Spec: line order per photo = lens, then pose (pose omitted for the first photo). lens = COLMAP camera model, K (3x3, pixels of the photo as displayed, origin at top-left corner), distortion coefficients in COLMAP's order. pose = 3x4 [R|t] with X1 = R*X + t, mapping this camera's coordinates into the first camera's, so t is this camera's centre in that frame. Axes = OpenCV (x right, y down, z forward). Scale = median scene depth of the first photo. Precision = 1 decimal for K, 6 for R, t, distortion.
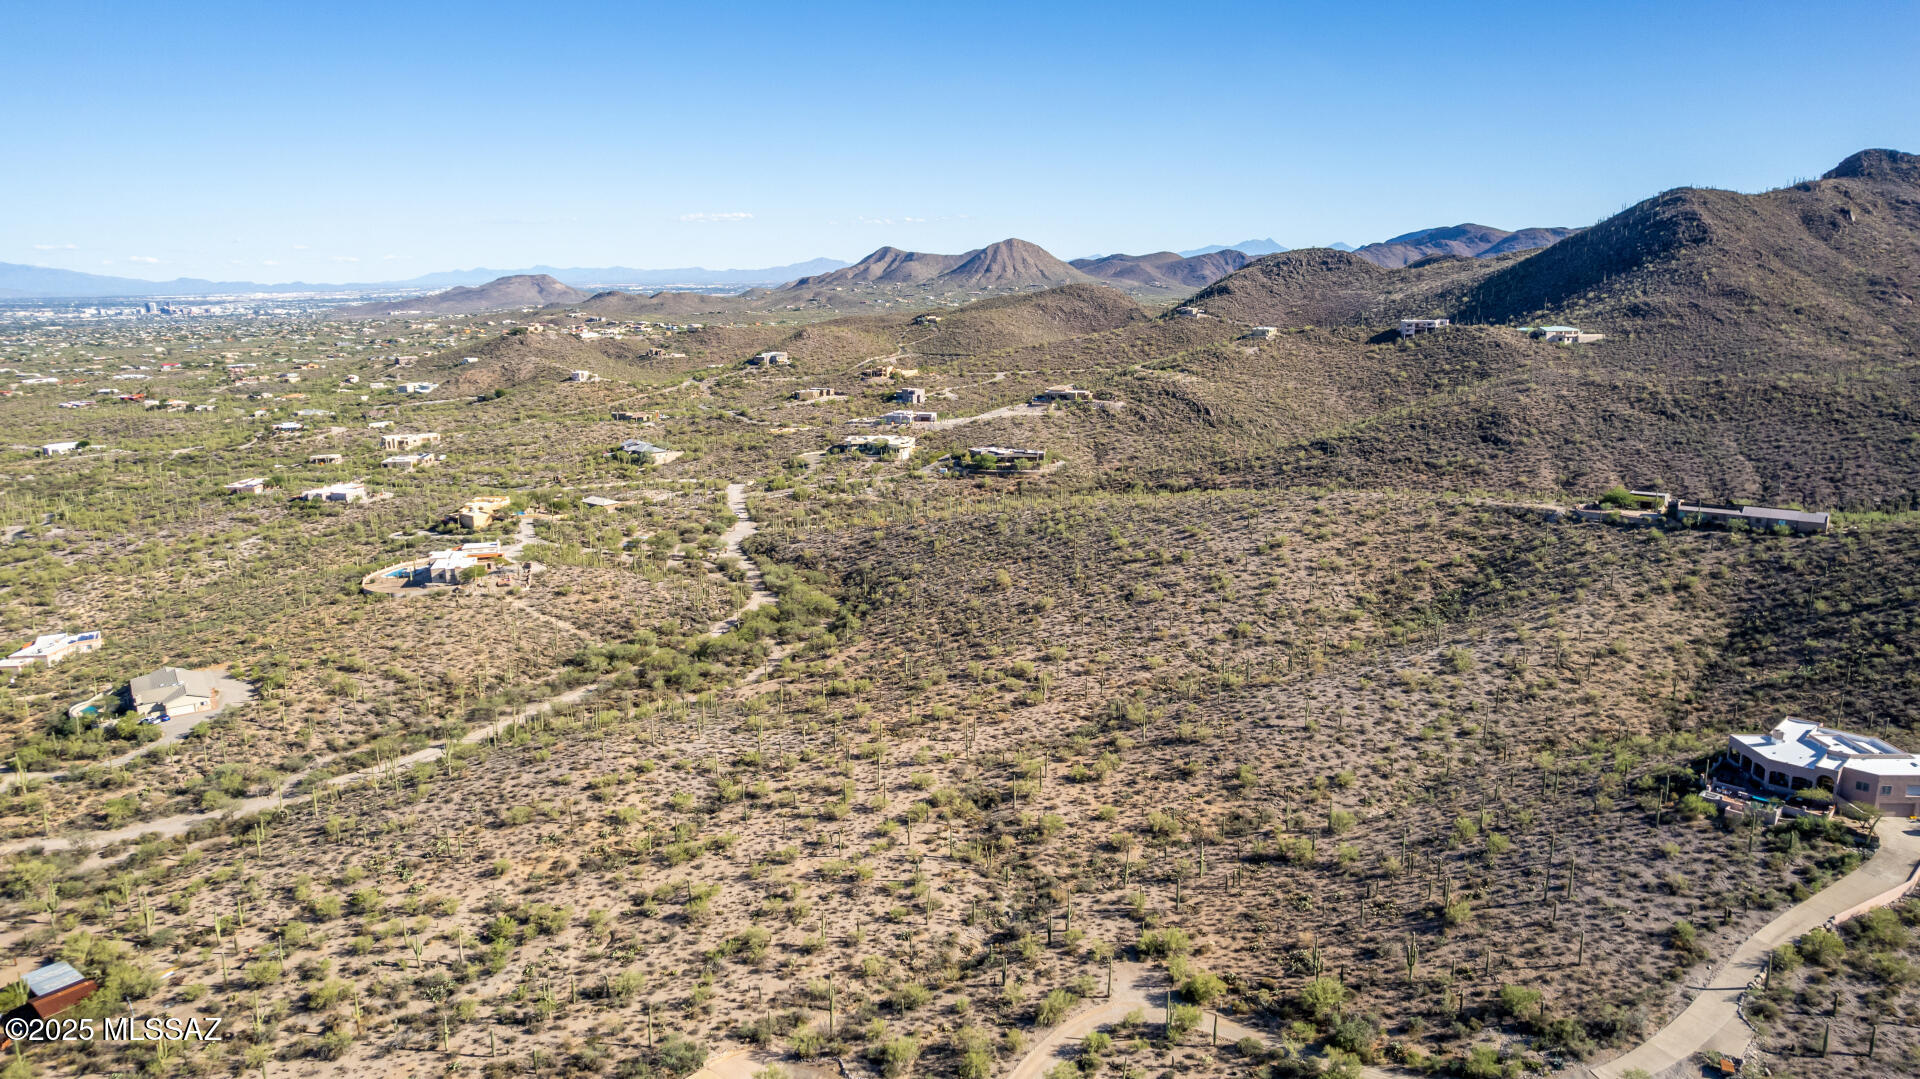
lens RADIAL K [[1228.6, 0, 960.0], [0, 1228.6, 539.5], [0, 0, 1]] dist [-0.083464, 0.073669]
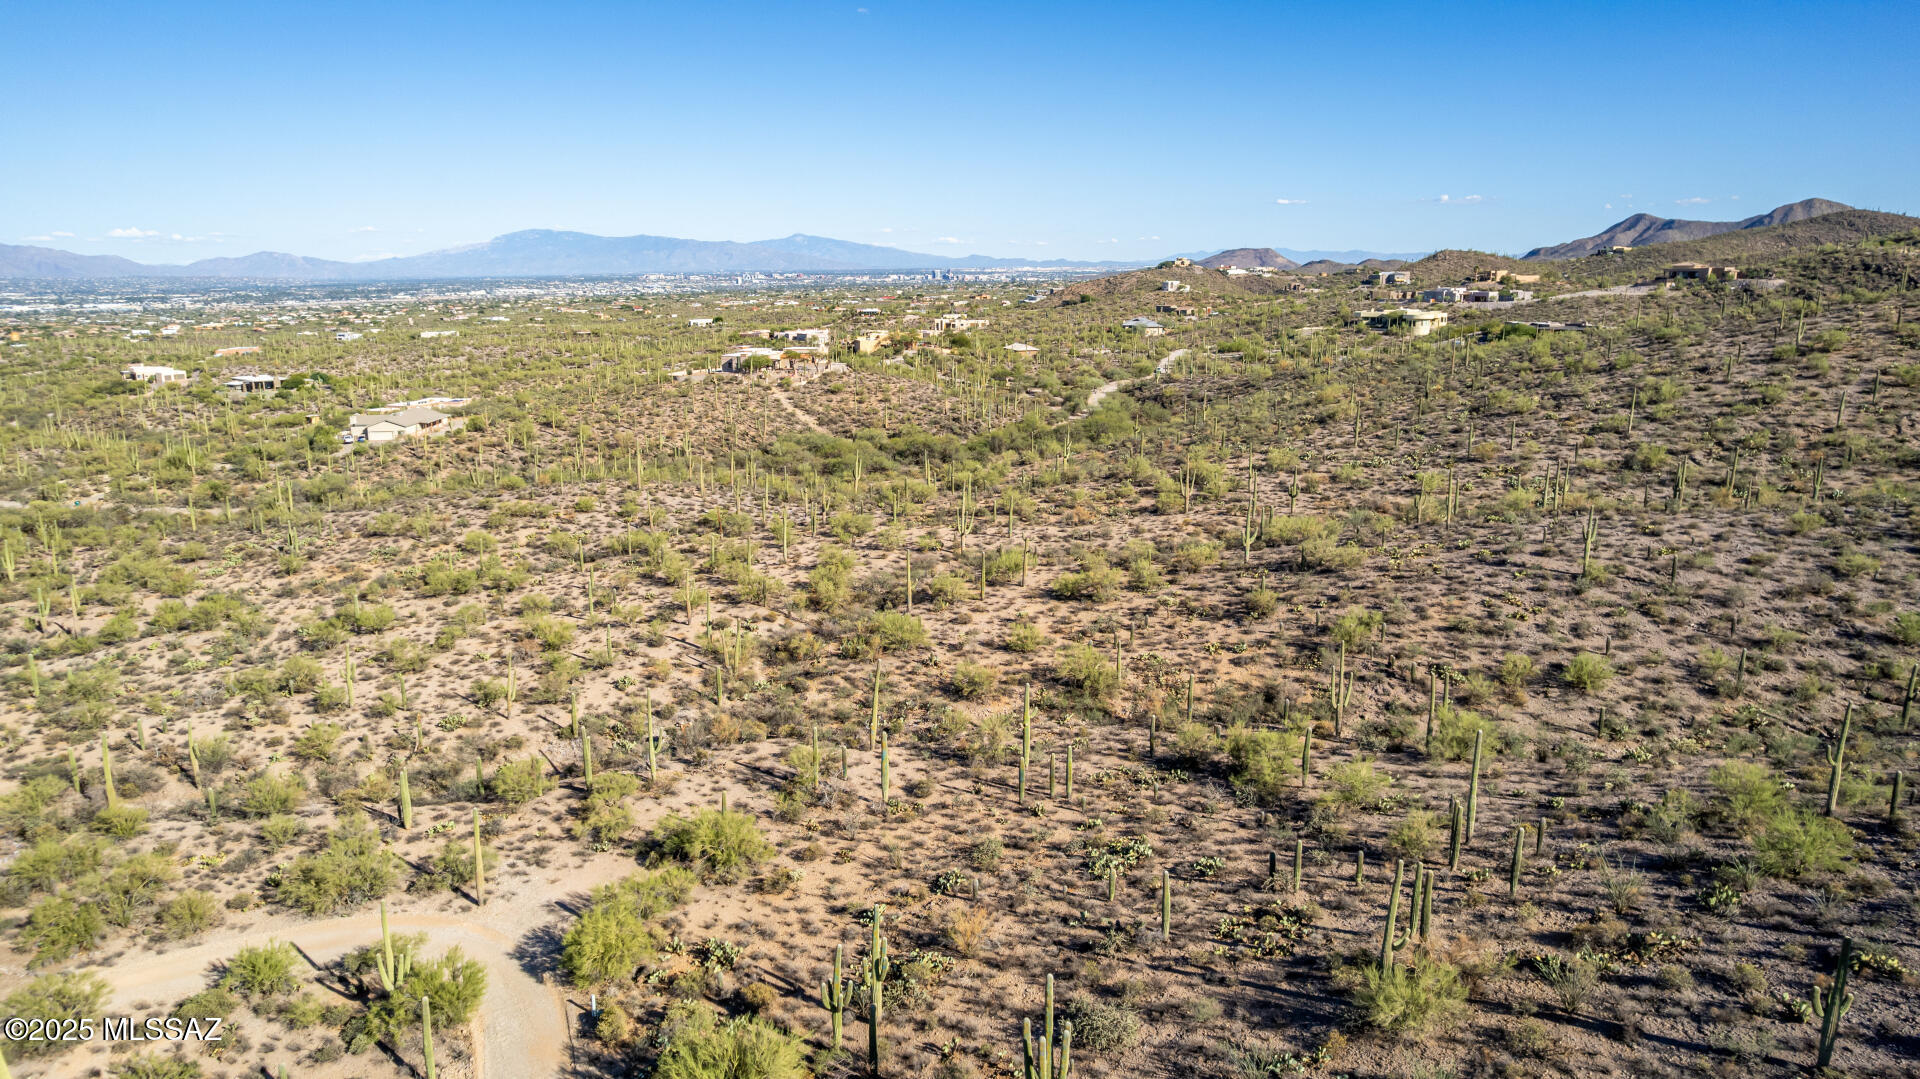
lens RADIAL K [[1224.1, 0, 960.0], [0, 1224.1, 539.5], [0, 0, 1]] dist [-0.083354, 0.073944]
pose [[0.837614, 0.123765, -0.532057, 0.102317], [-0.116654, 0.992054, 0.047121, 0.046368], [0.533662, 0.022597, 0.845396, 0.160361]]
